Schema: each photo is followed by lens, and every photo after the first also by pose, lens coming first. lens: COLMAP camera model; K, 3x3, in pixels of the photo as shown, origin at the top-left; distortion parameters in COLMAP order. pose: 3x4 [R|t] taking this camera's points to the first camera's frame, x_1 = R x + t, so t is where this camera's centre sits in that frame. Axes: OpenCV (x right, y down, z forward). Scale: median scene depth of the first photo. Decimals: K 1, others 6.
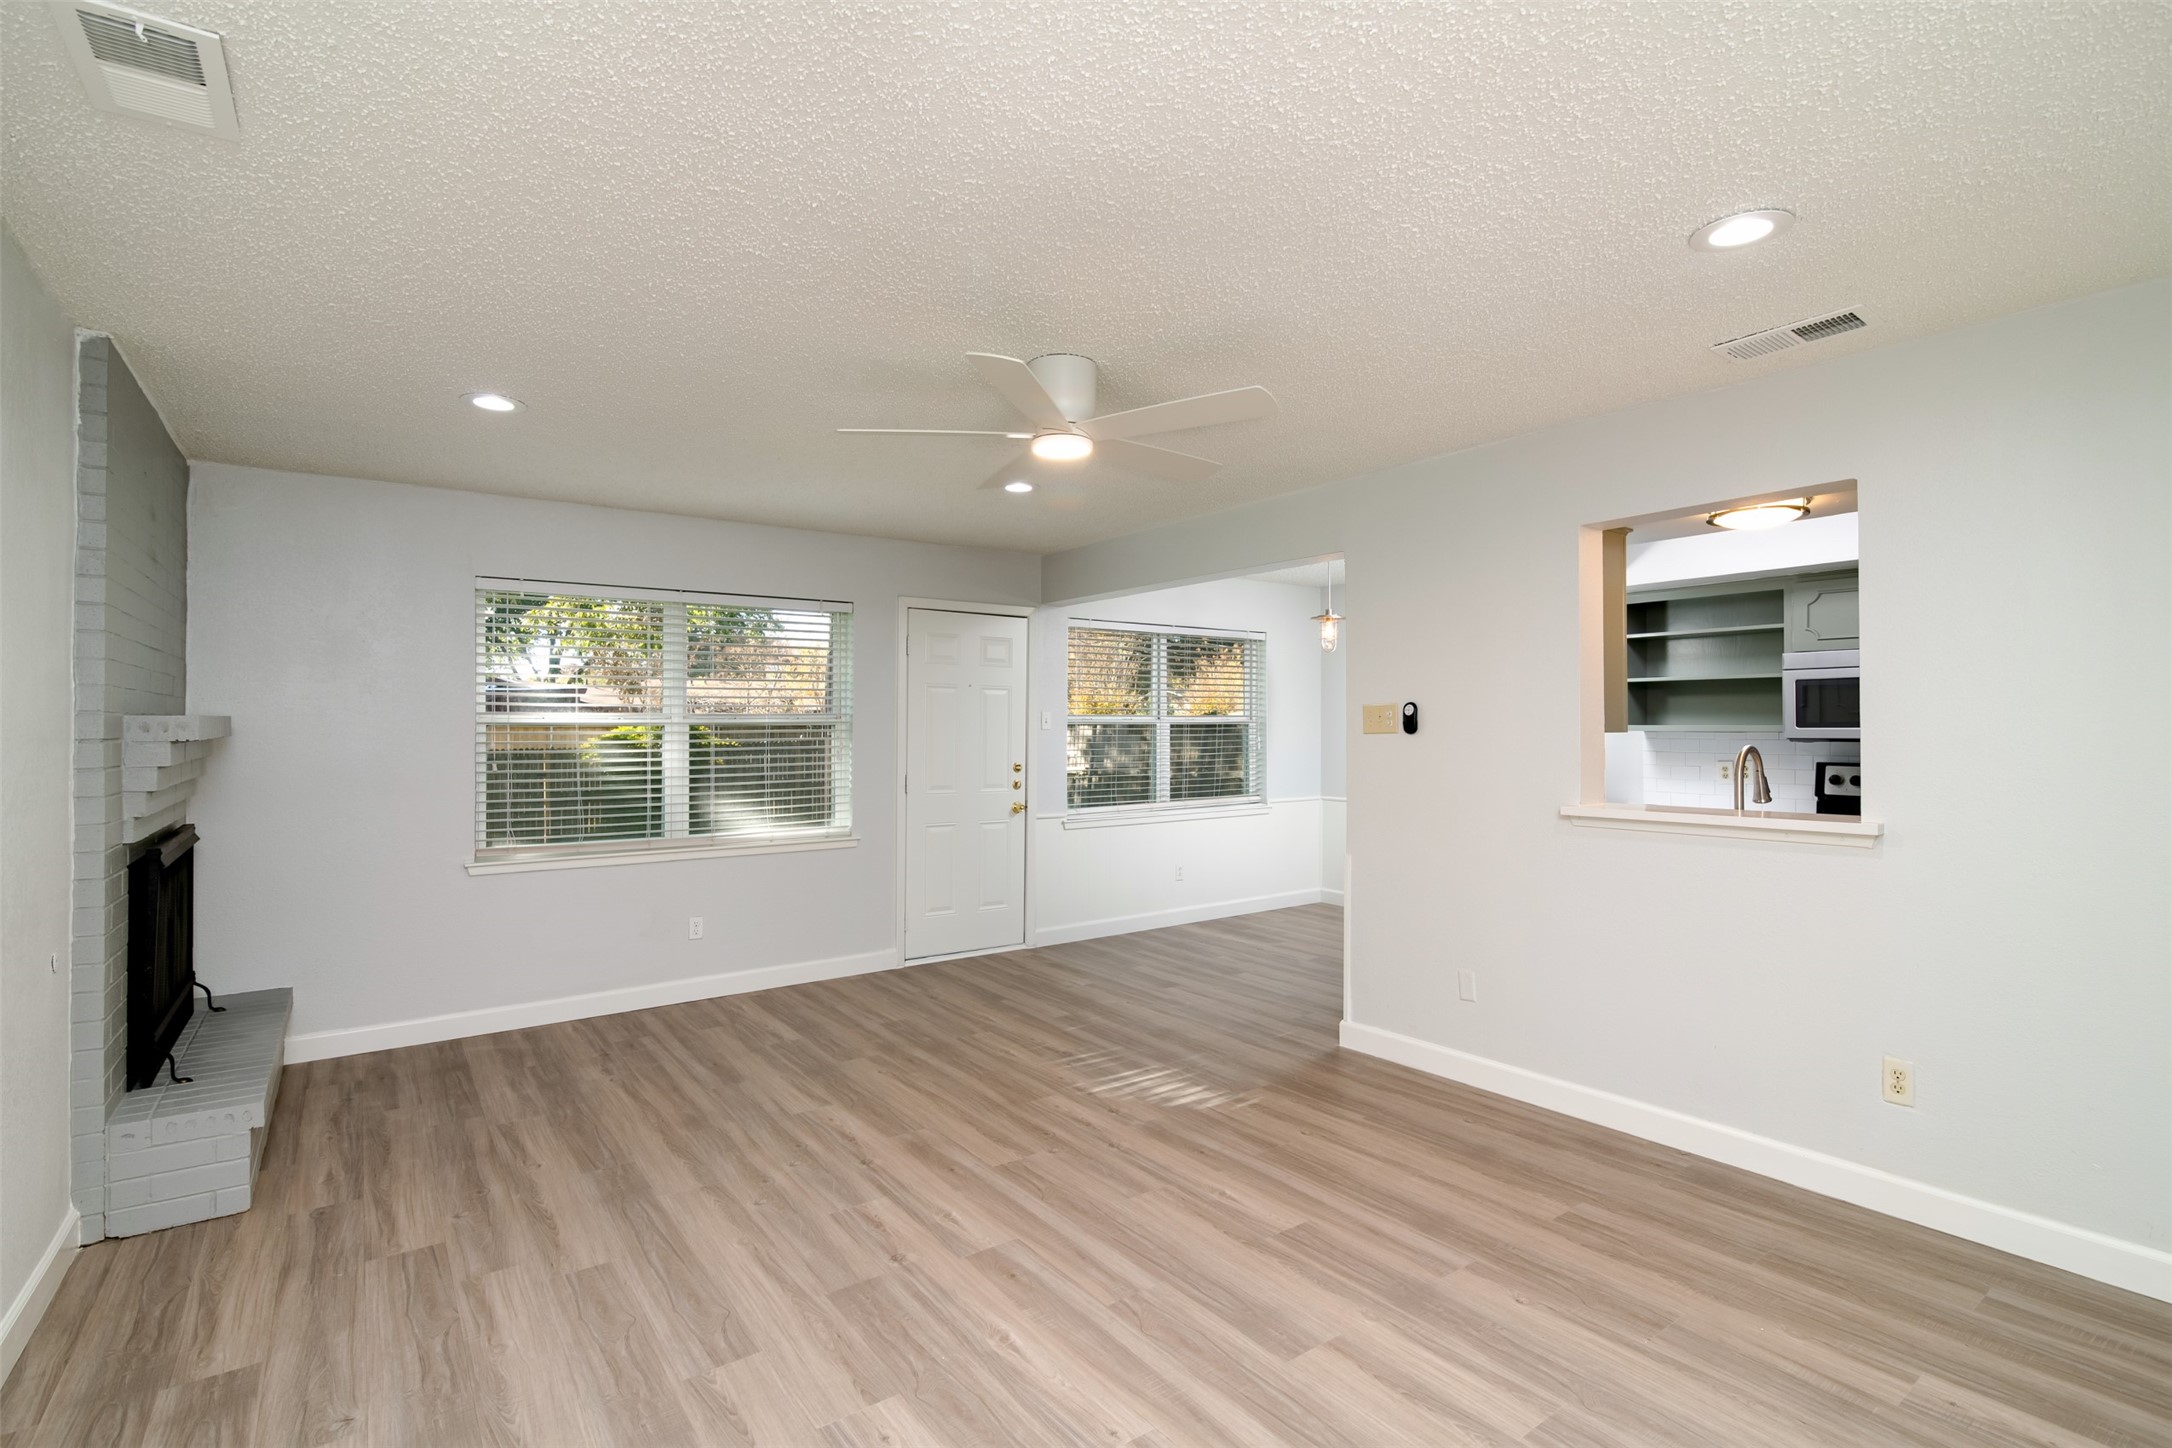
lens RADIAL K [[992.6, 0, 1099.4], [0, 992.6, 729.5], [0, 0, 1]] dist [-0.006211, 0.000160]
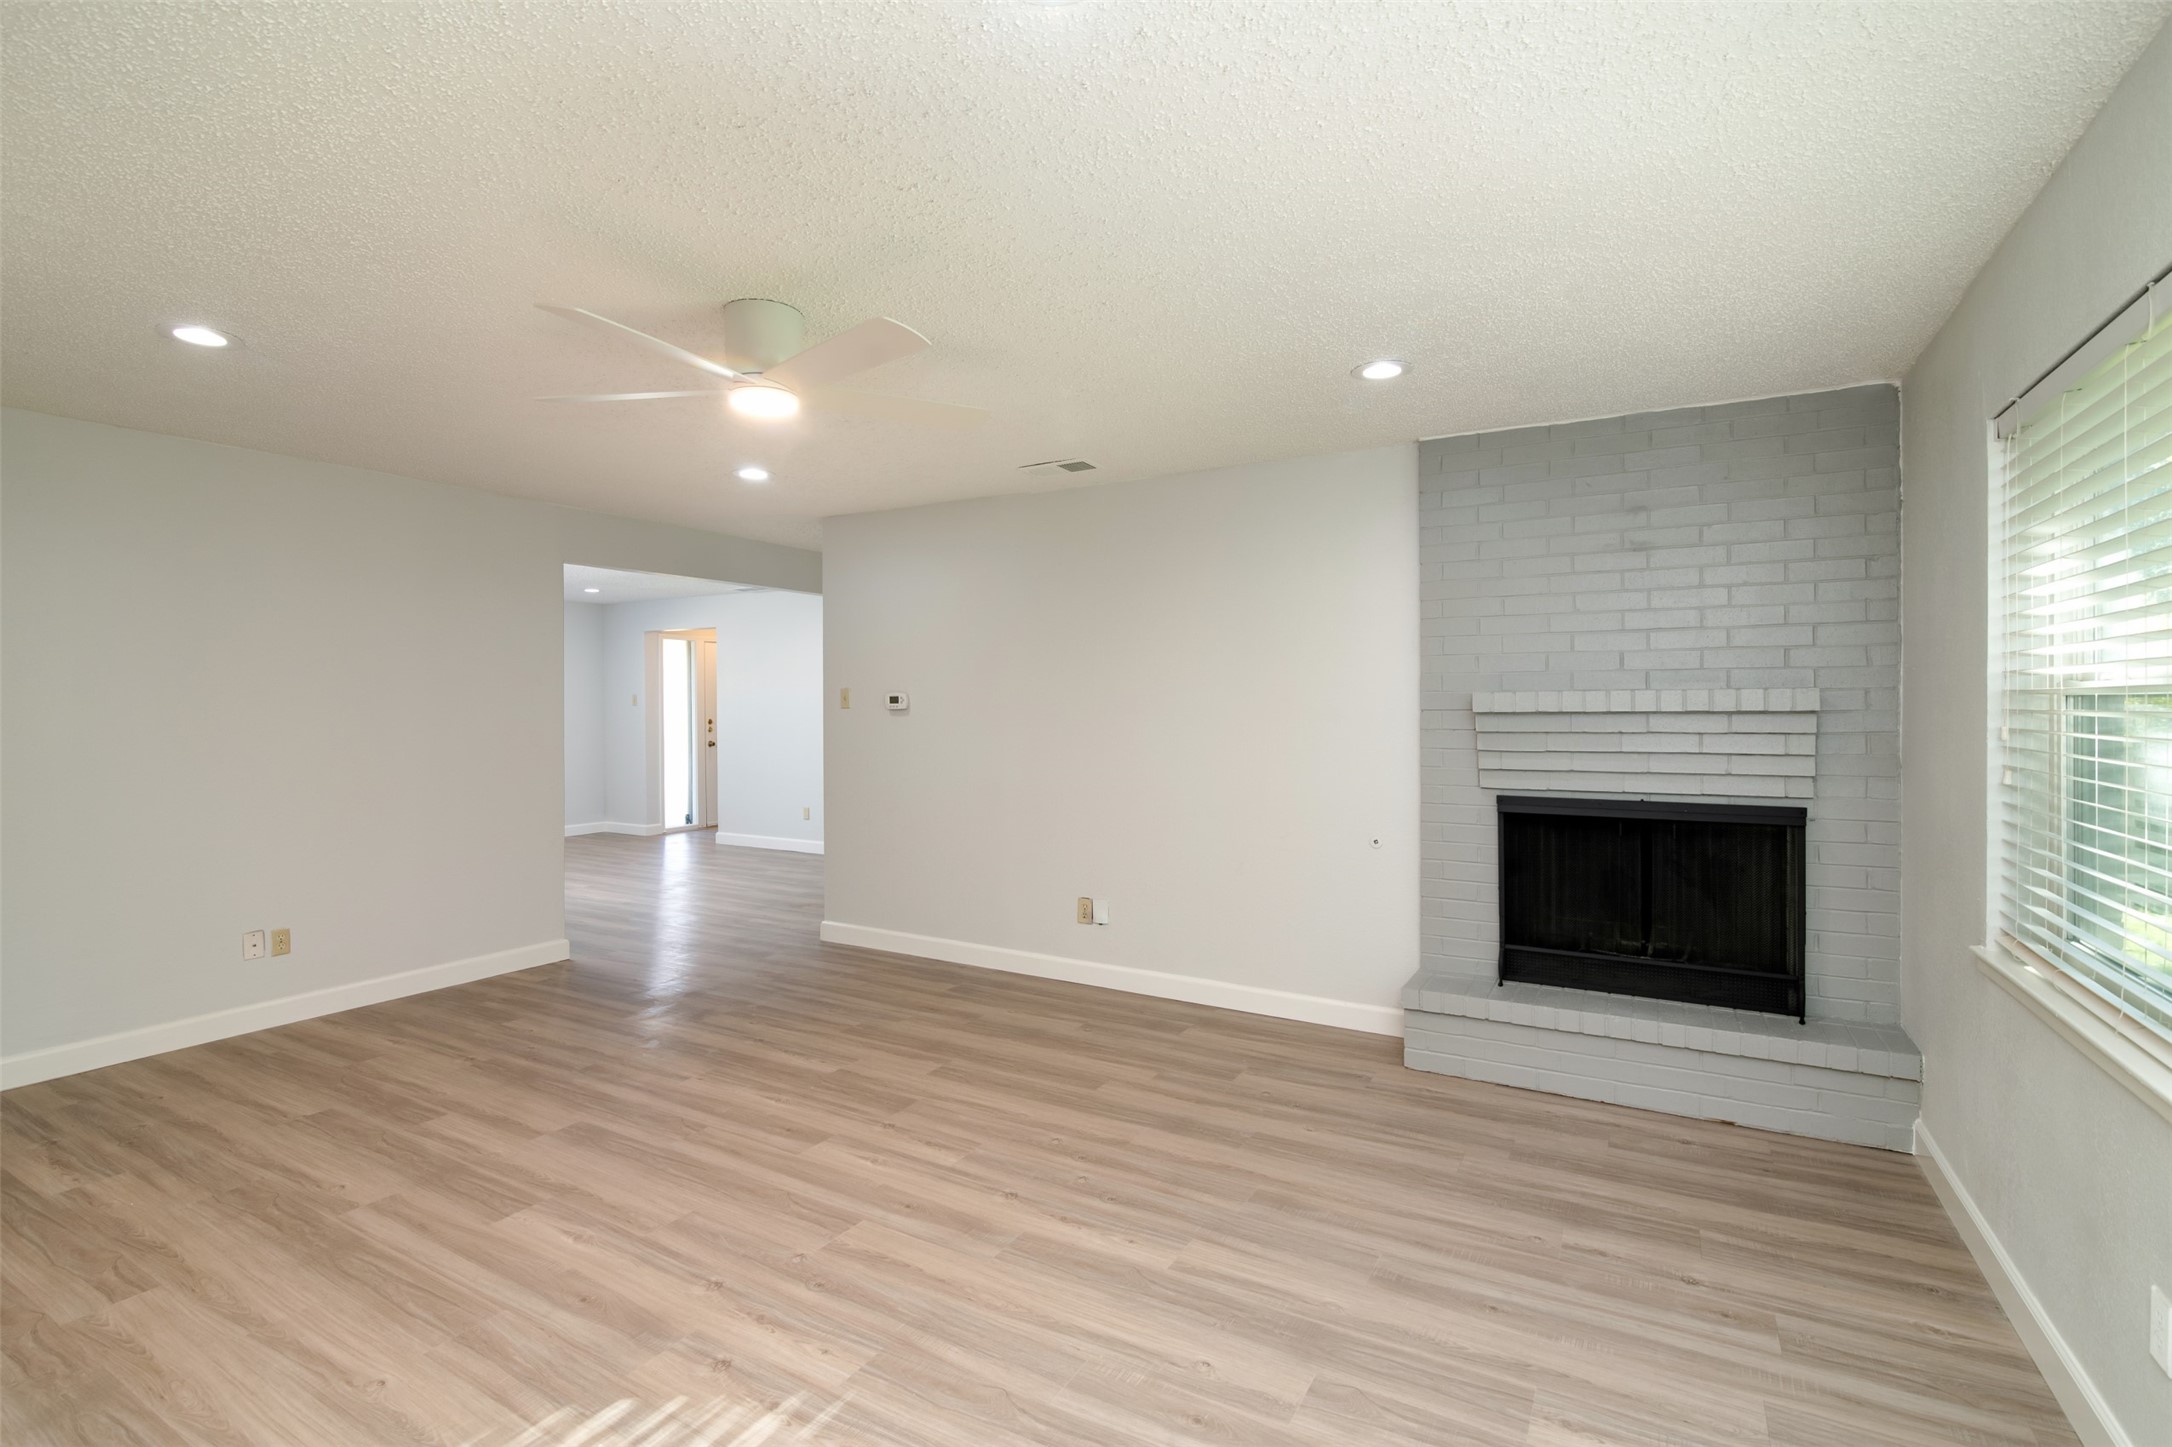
lens RADIAL K [[992.6, 0, 1087.3], [0, 992.6, 716.4], [0, 0, 1]] dist [-0.006211, 0.000160]
pose [[-0.917392, 0.008823, -0.397887, 0.046979], [0.004492, 0.999920, 0.011814, -0.002628], [0.397959, 0.009051, -0.917359, 1.671188]]
